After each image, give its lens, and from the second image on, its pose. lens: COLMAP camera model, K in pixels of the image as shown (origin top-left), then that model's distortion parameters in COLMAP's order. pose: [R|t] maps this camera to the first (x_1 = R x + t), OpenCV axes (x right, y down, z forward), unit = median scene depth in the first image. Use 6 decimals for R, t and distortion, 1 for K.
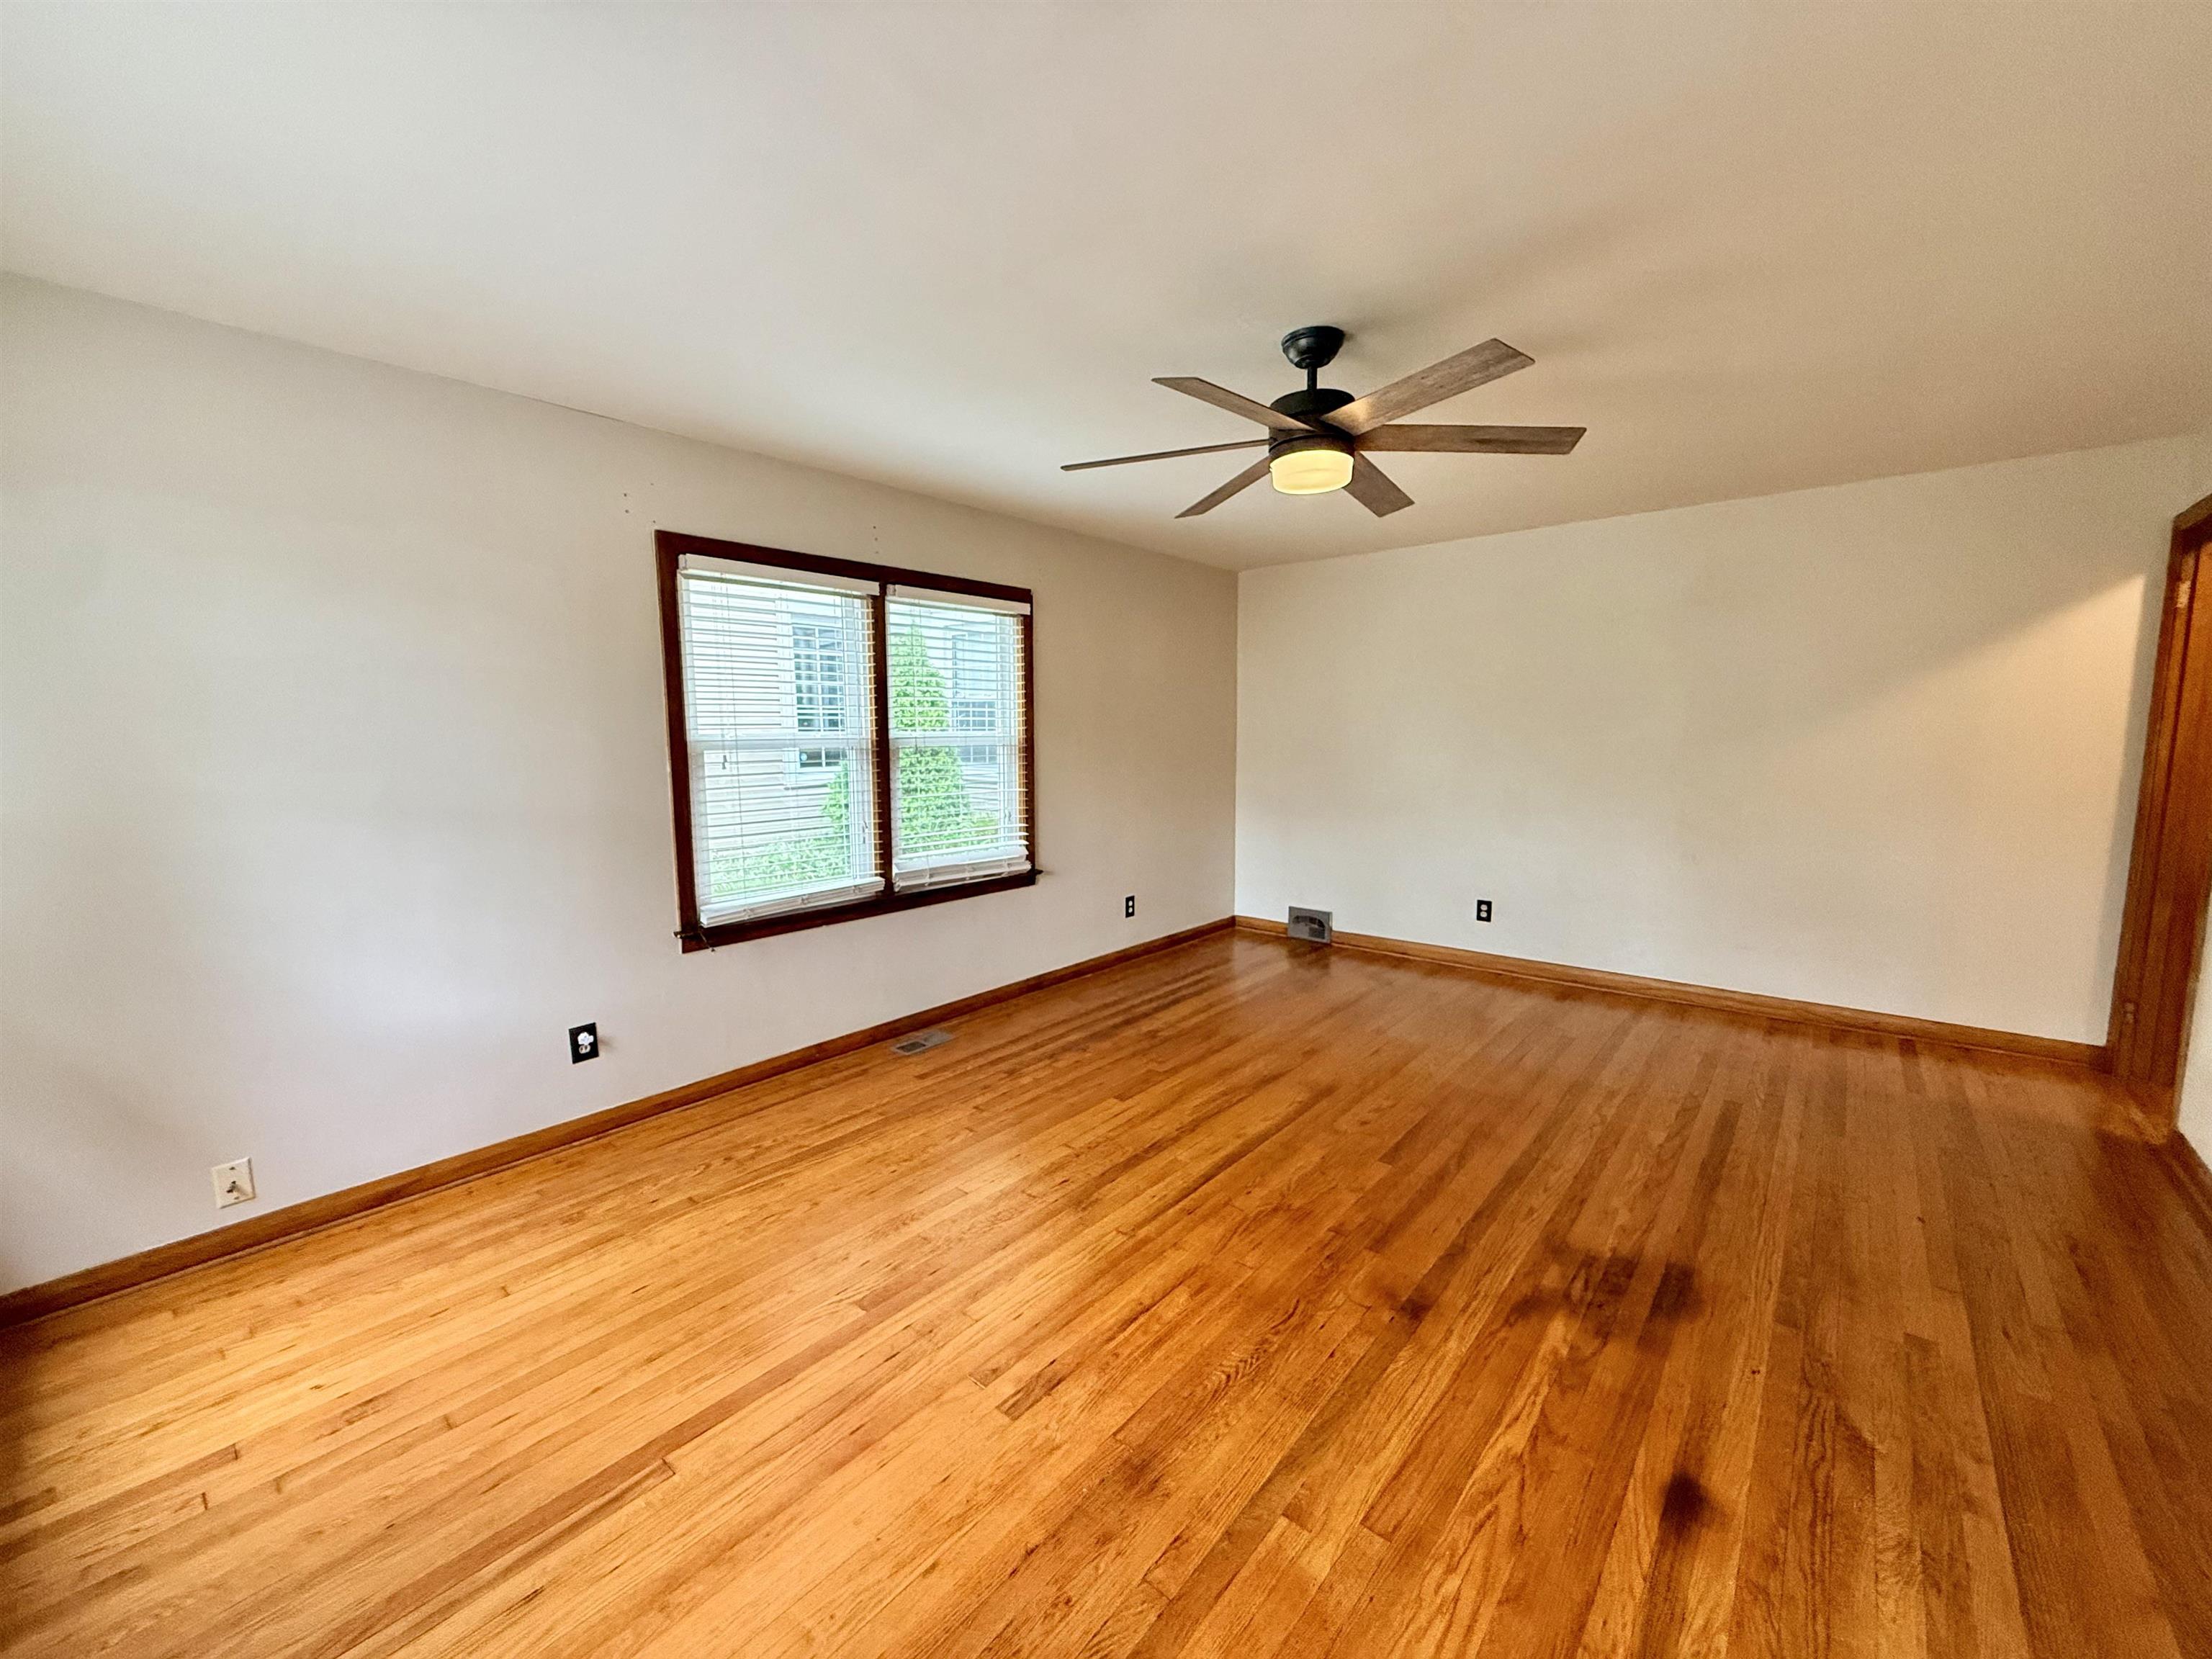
lens RADIAL K [[878.6, 0, 1099.9], [0, 878.6, 834.5], [0, 0, 1]] dist [0.001597, 0.000457]
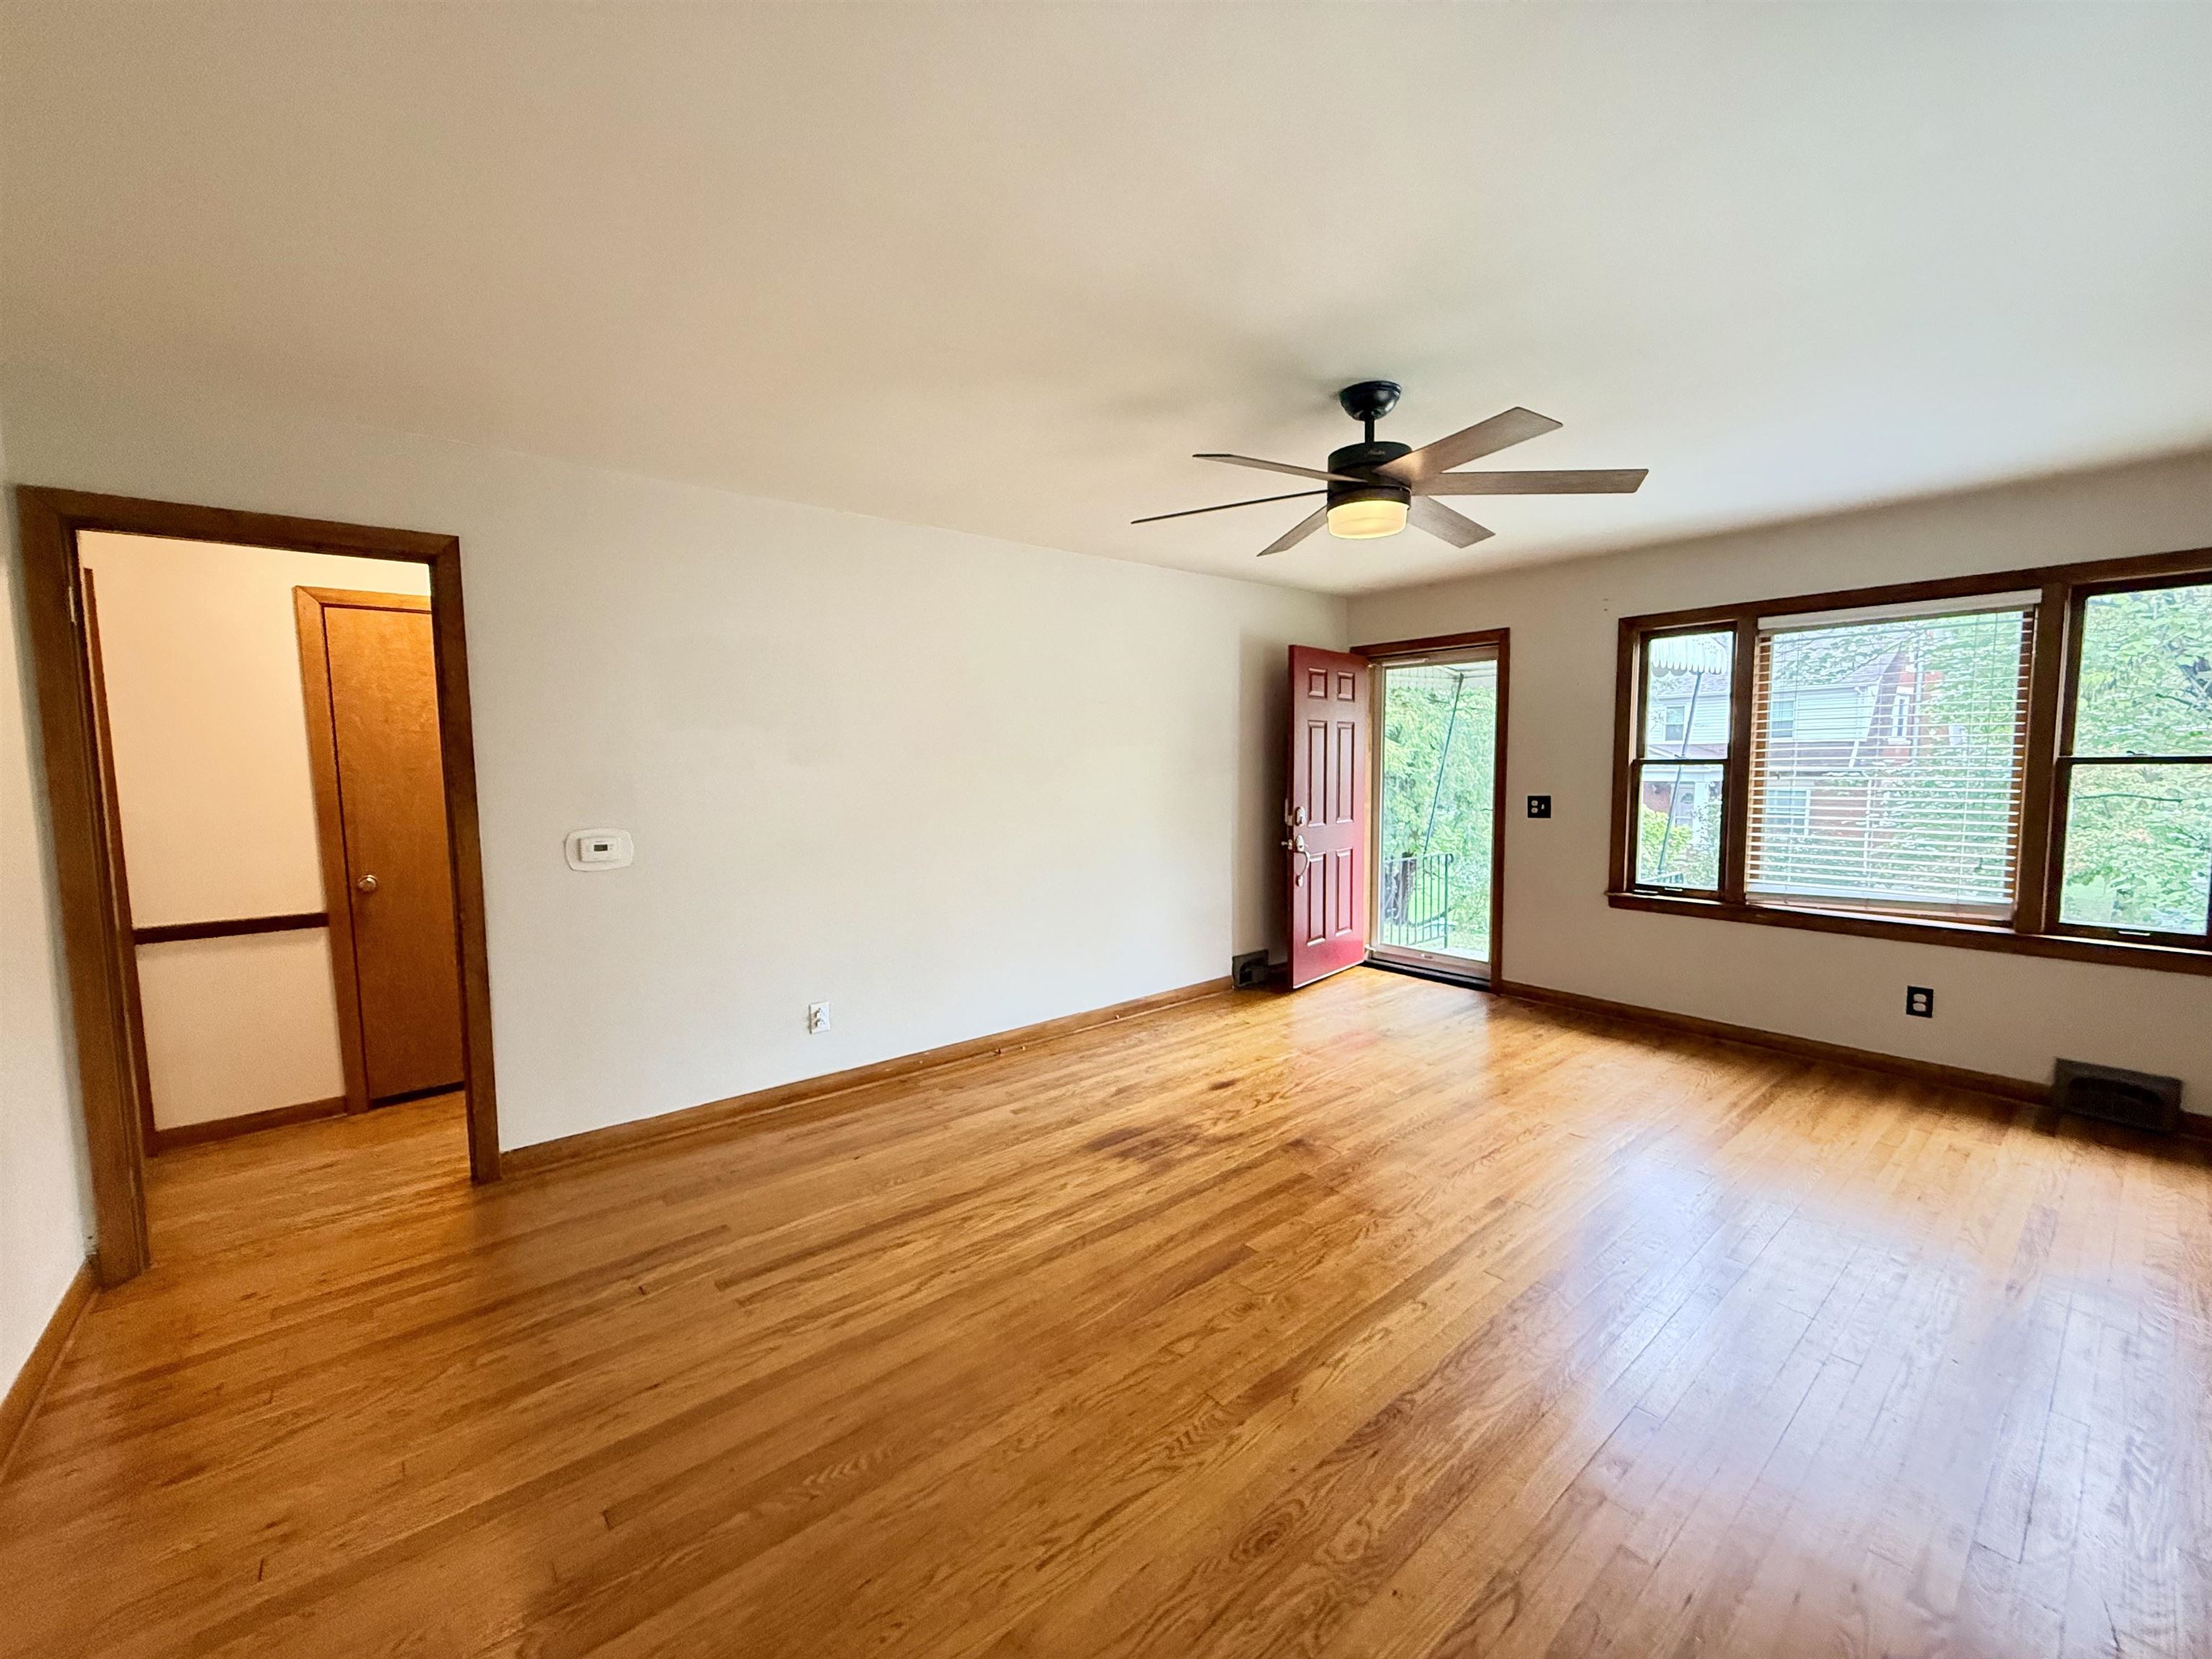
lens RADIAL K [[877.3, 0, 1106.0], [0, 877.3, 829.5], [0, 0, 1]] dist [-0.000263, -0.000041]
pose [[-0.984830, 0.006870, 0.173386, 0.339626], [0.041346, 0.979727, 0.196026, -0.247567], [-0.168524, 0.200221, -0.965148, 1.960423]]
